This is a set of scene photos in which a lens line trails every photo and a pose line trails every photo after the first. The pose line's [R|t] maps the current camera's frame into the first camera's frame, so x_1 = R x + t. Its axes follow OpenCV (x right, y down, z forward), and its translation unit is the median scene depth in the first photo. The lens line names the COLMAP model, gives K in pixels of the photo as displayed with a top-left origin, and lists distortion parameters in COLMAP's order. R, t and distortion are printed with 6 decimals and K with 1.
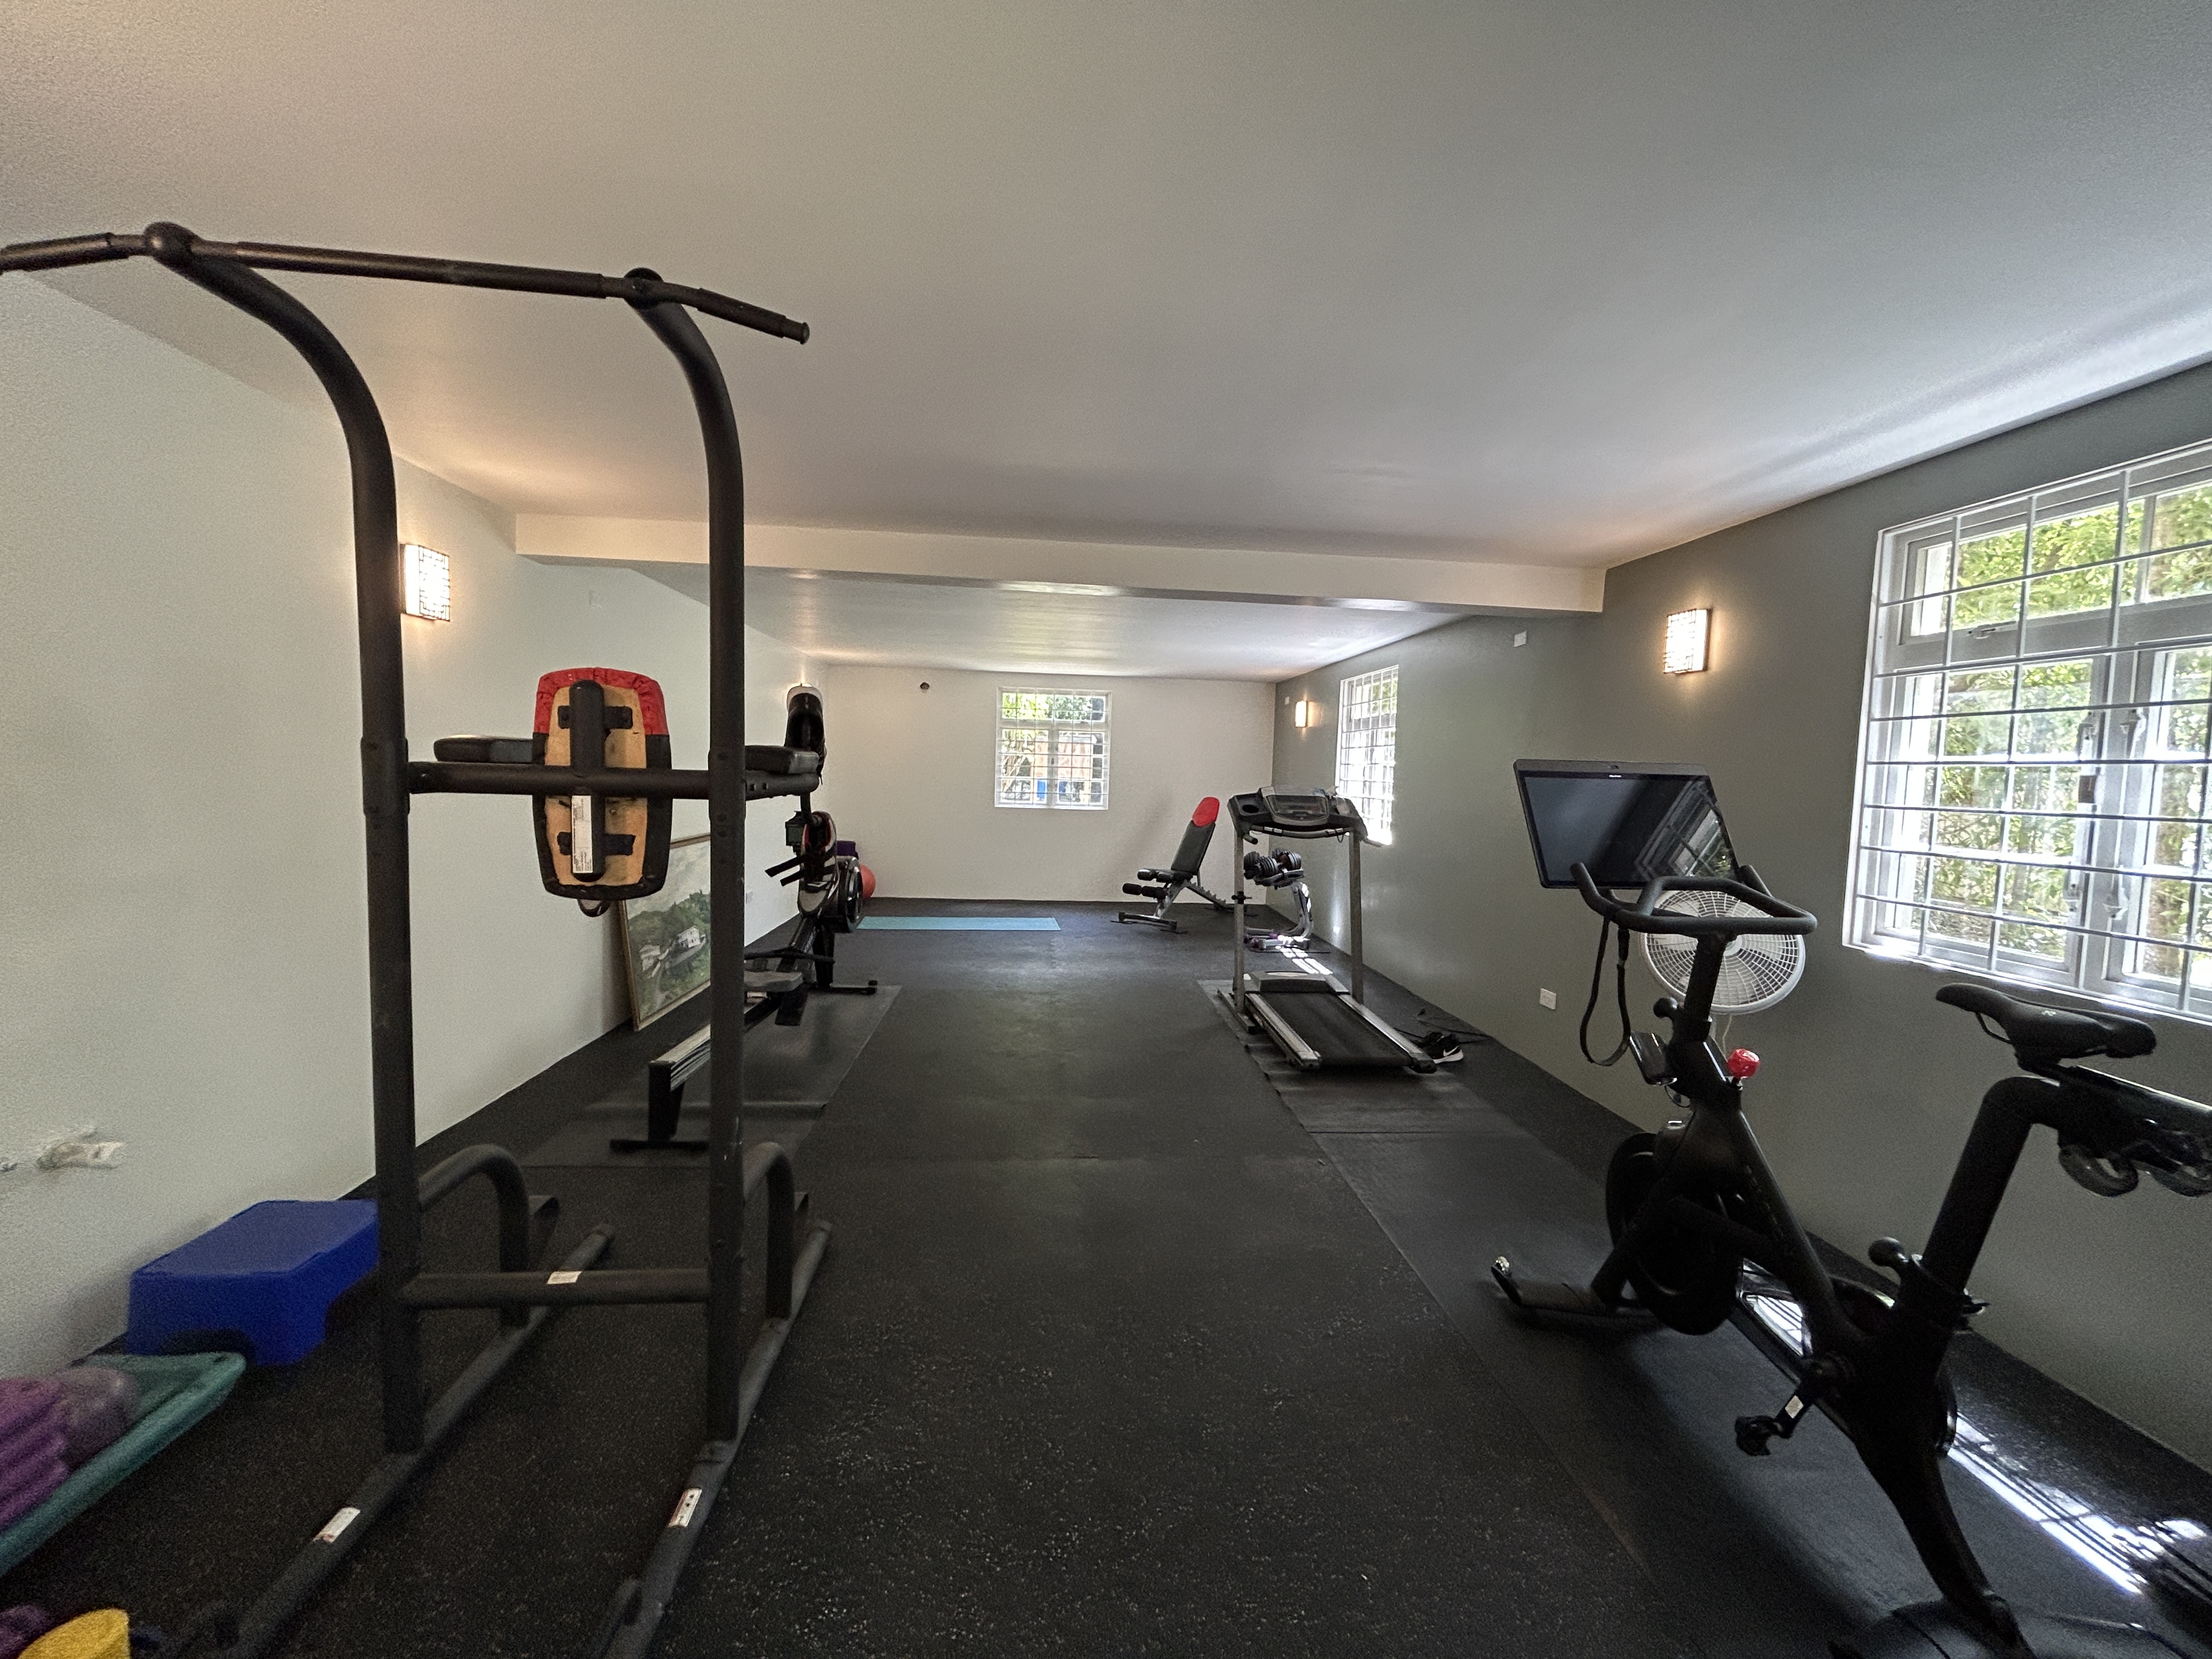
lens RADIAL K [[895.5, 0, 1110.4], [0, 895.5, 825.5], [0, 0, 1]] dist [-0.001337, 0.000355]
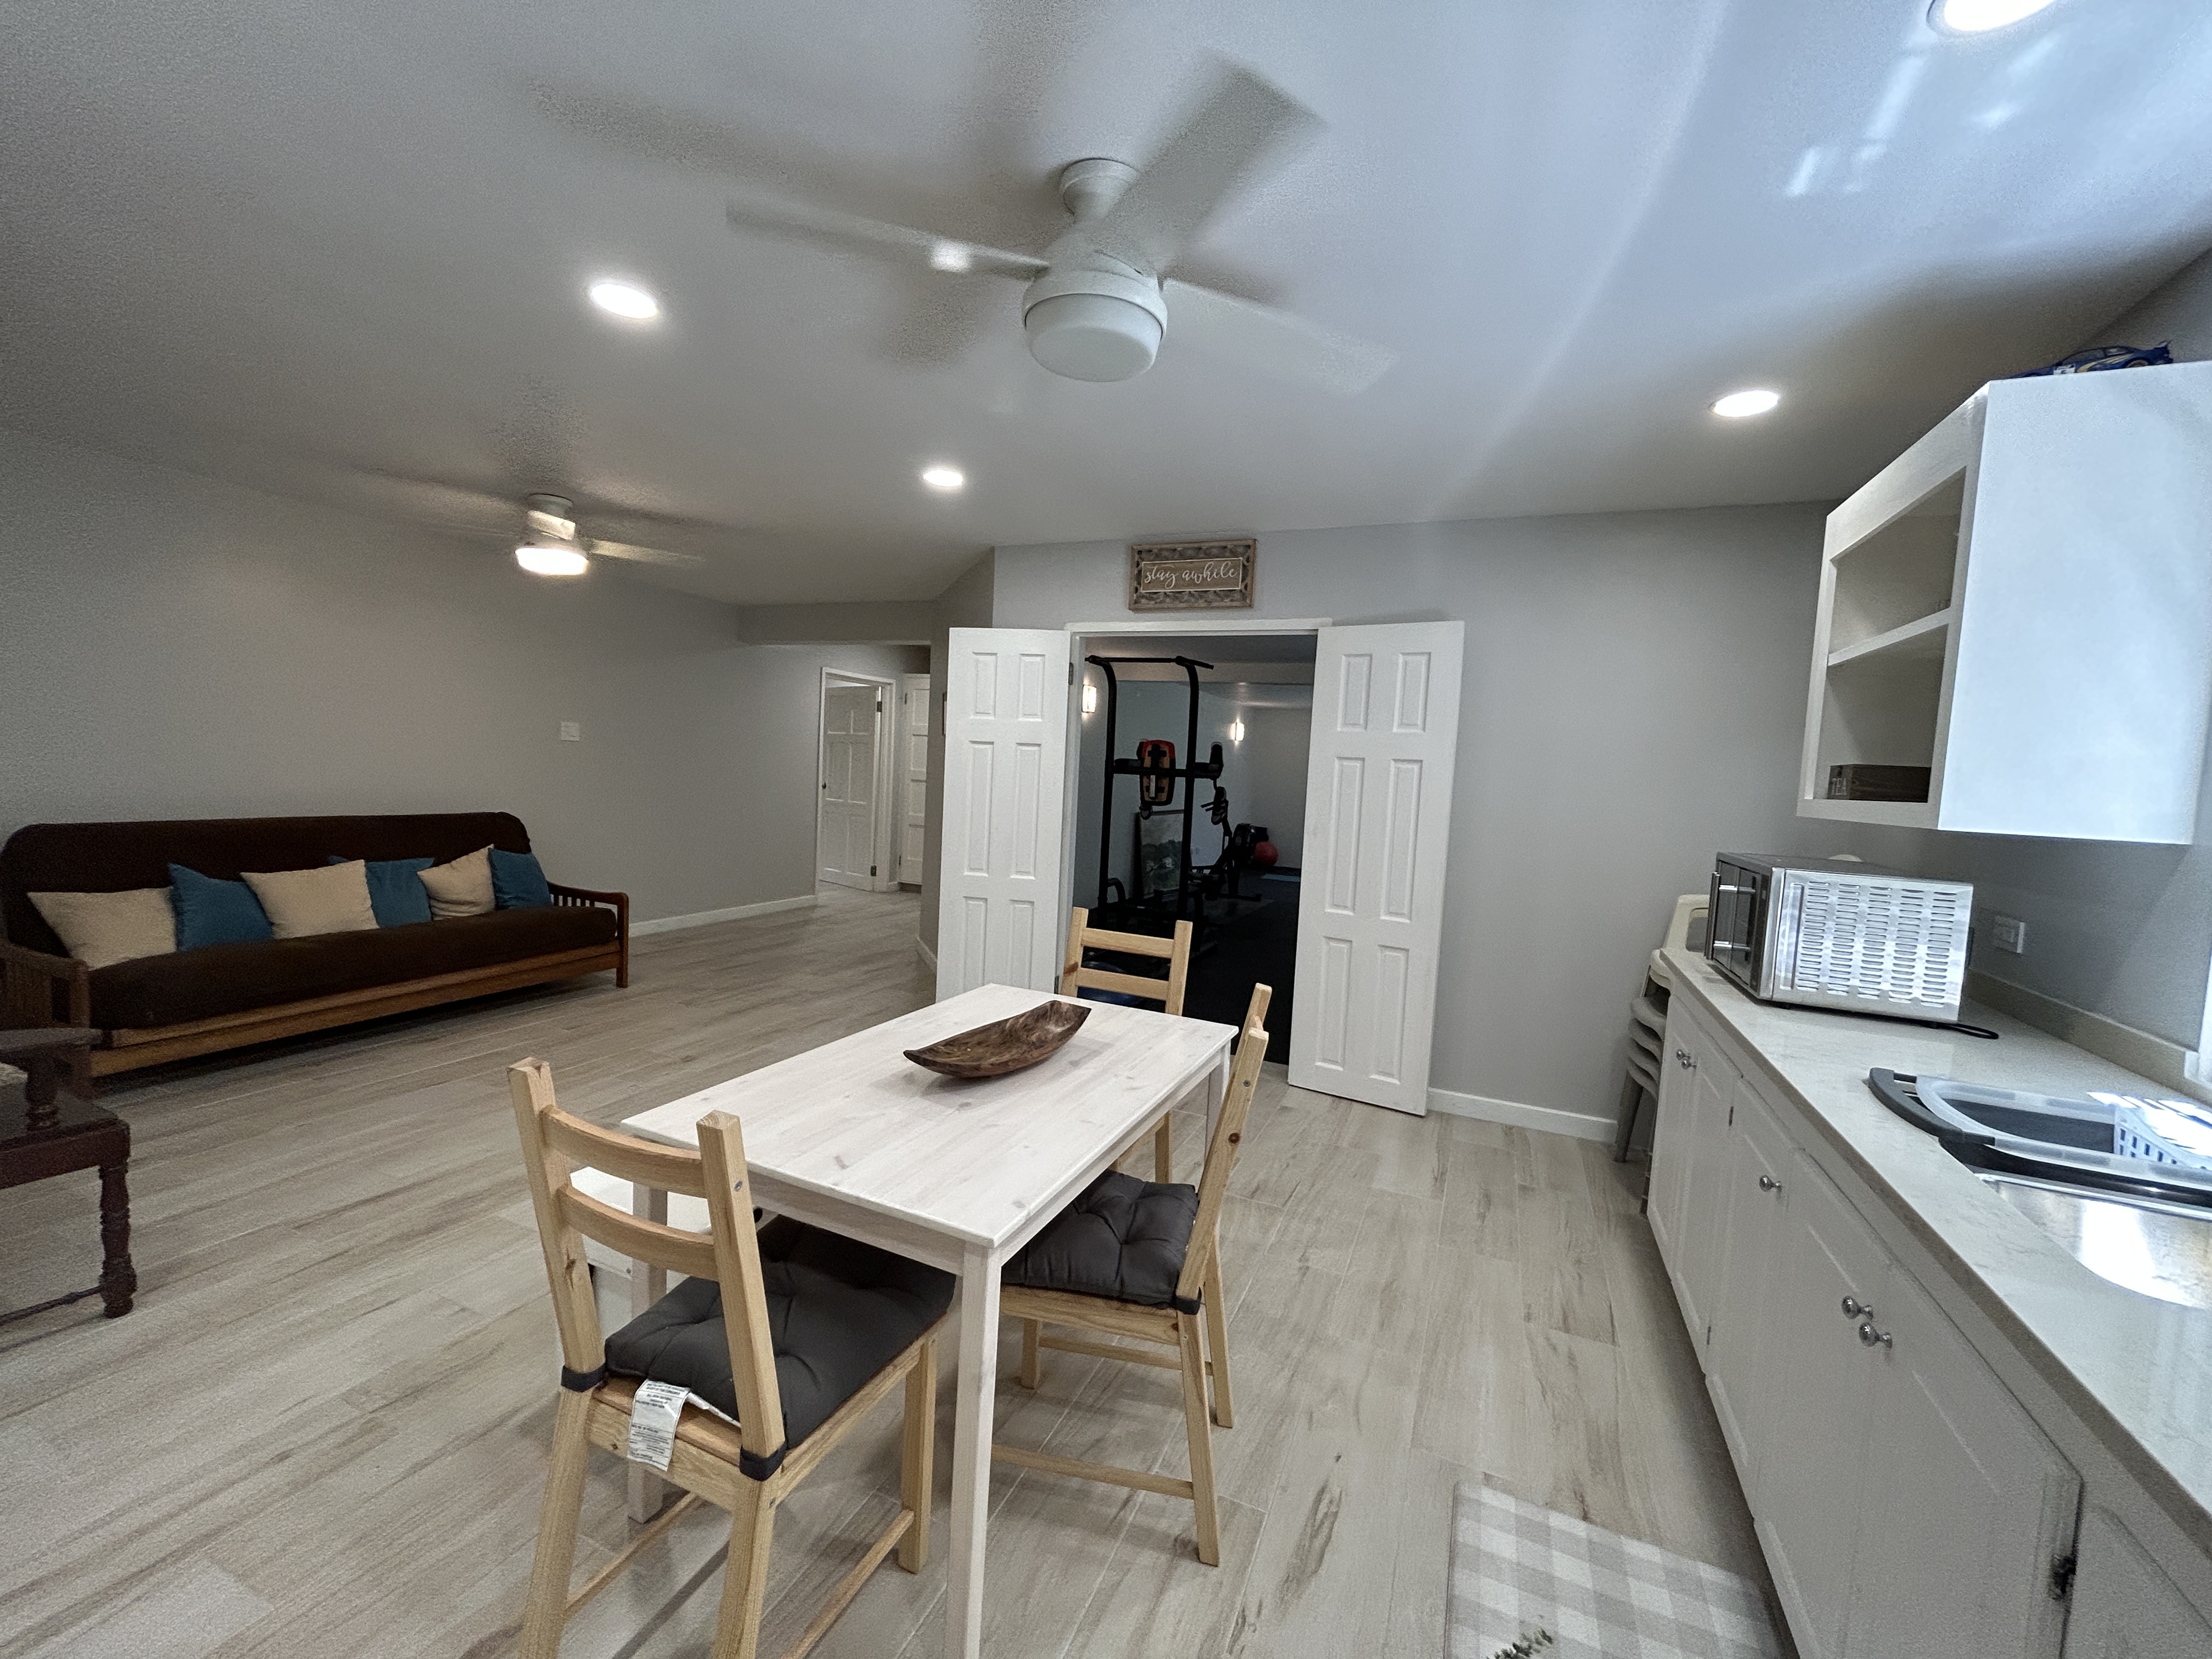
lens RADIAL K [[895.5, 0, 1110.4], [0, 895.5, 825.5], [0, 0, 1]] dist [-0.001337, 0.000355]
pose [[0.881278, 0.045387, -0.470415, 0.943459], [-0.056223, 0.998378, -0.009002, 0.205857], [0.469243, 0.034381, 0.882400, -2.206963]]
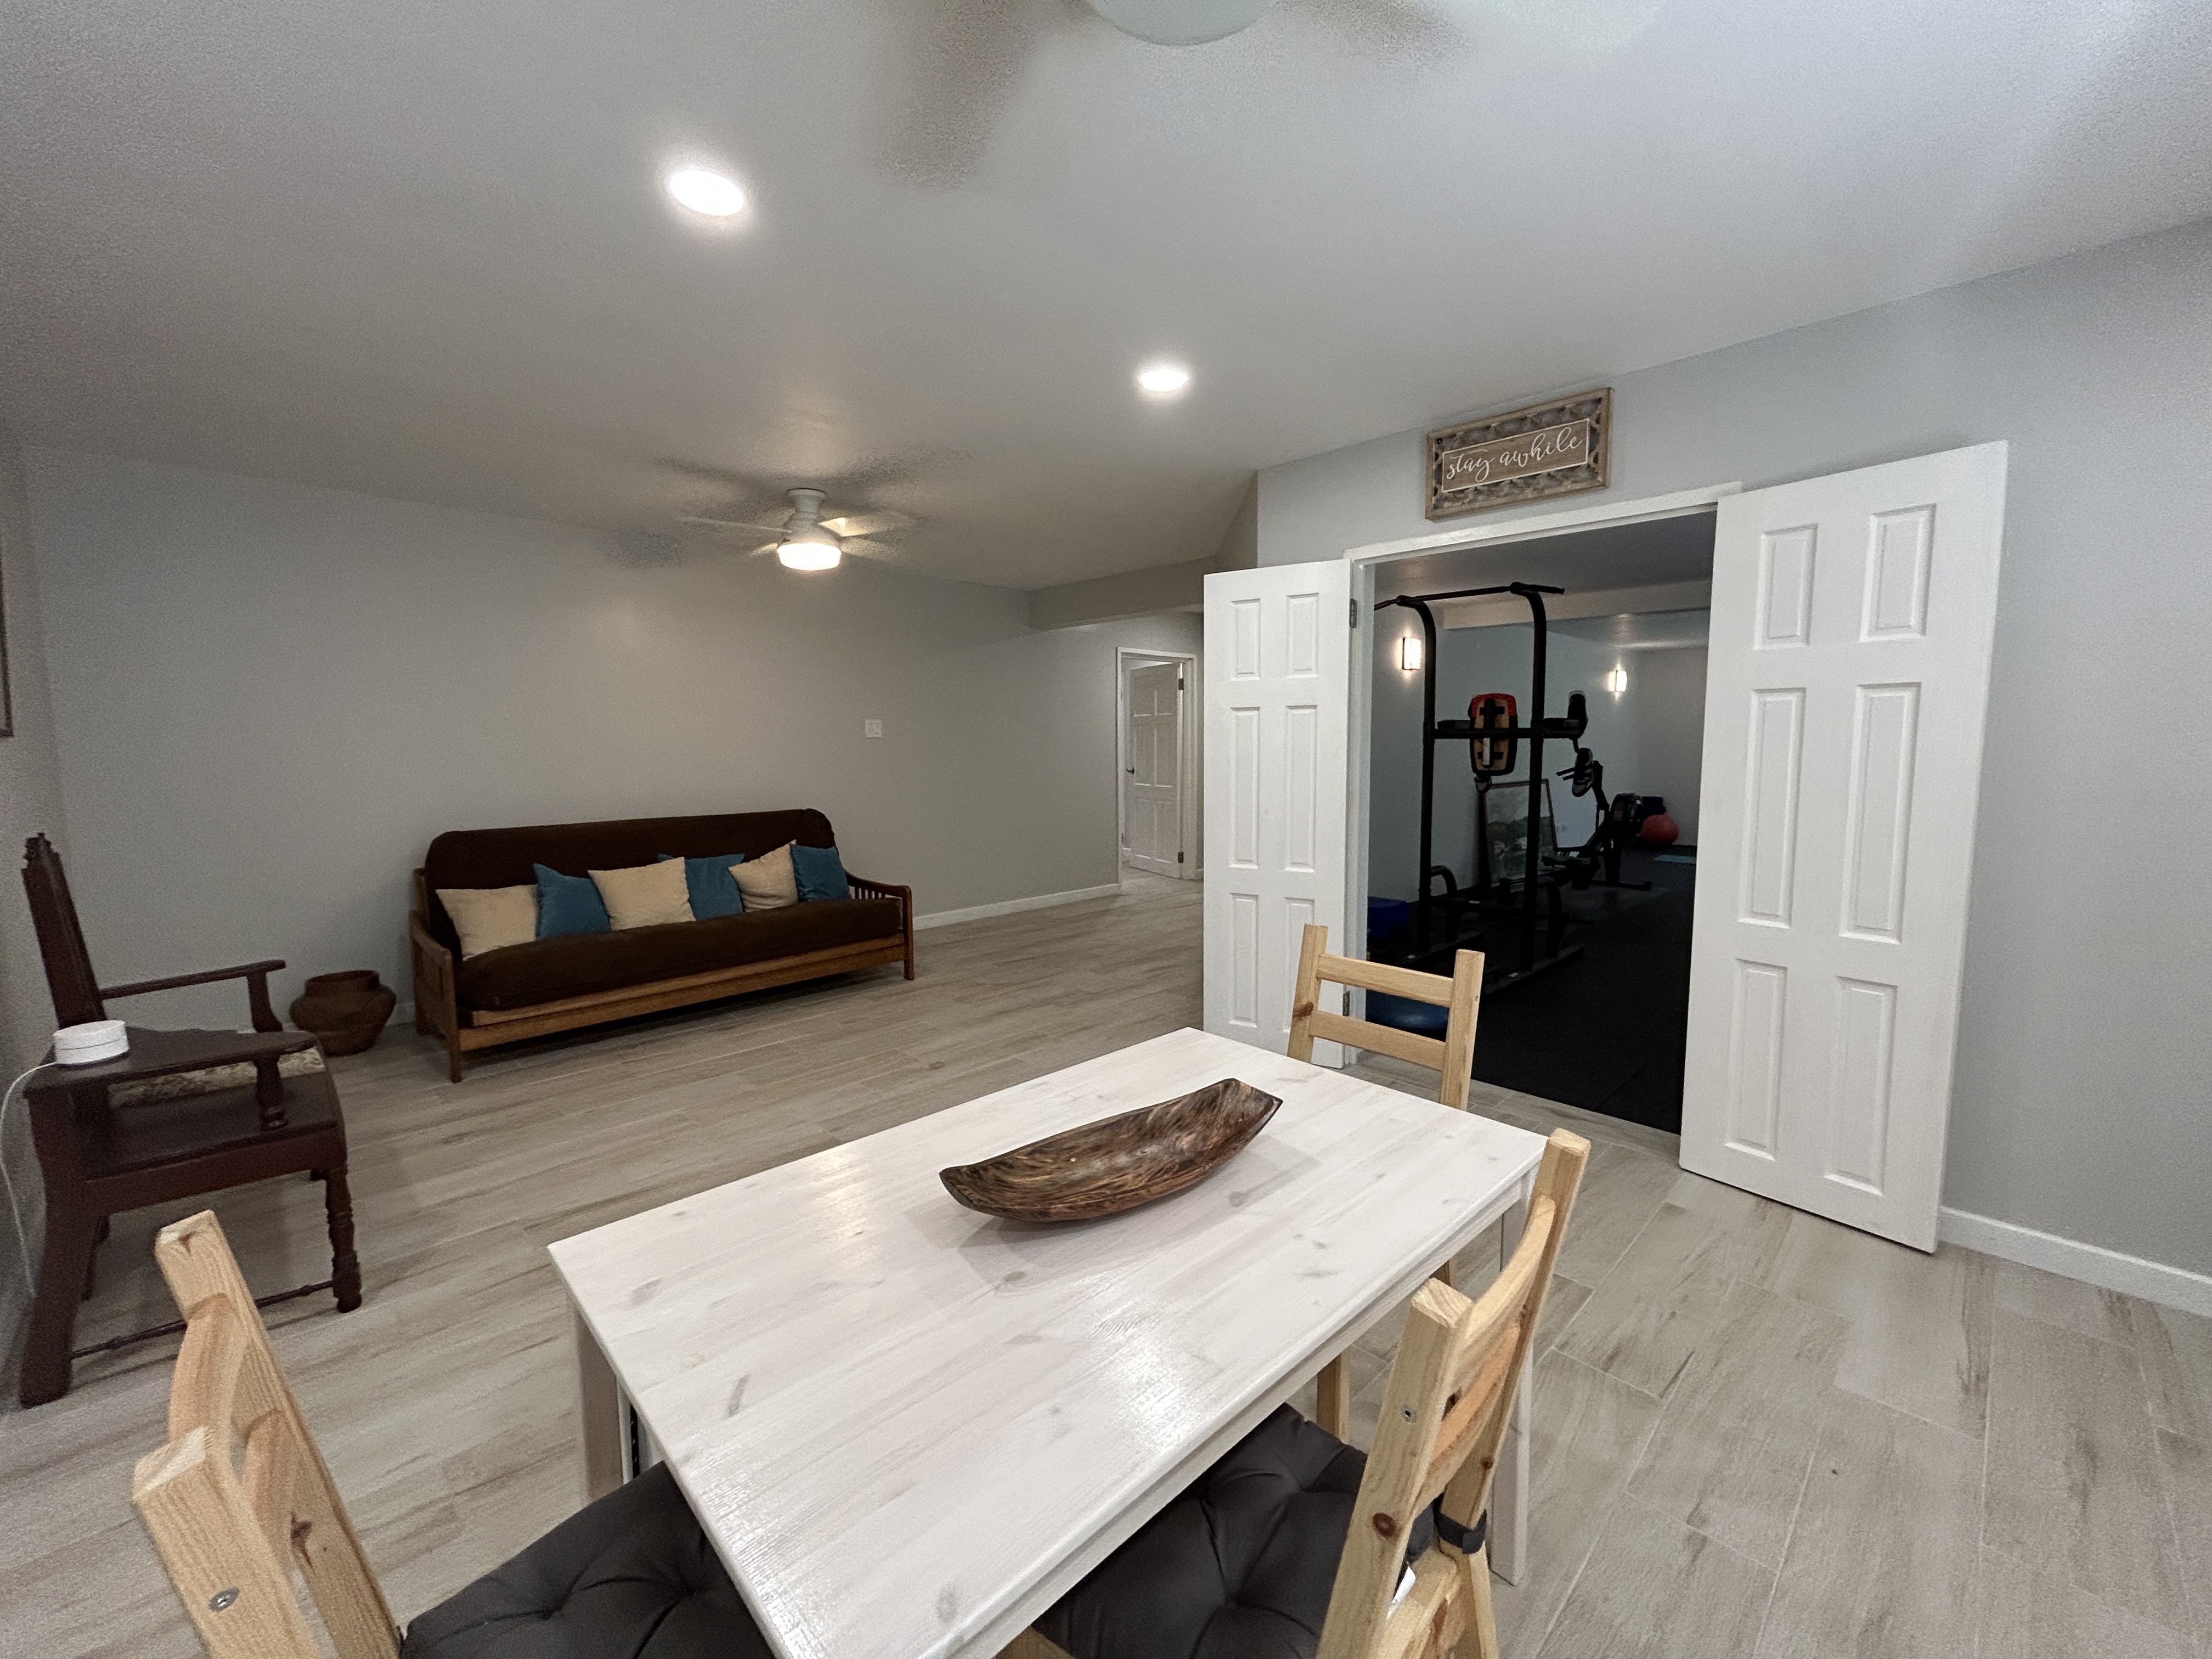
lens RADIAL K [[895.5, 0, 1110.4], [0, 895.5, 825.5], [0, 0, 1]] dist [-0.001337, 0.000355]
pose [[0.640084, 0.037883, -0.767371, 0.846925], [-0.024700, 0.999282, 0.028730, 0.192069], [0.767908, 0.000564, 0.640560, -1.756287]]
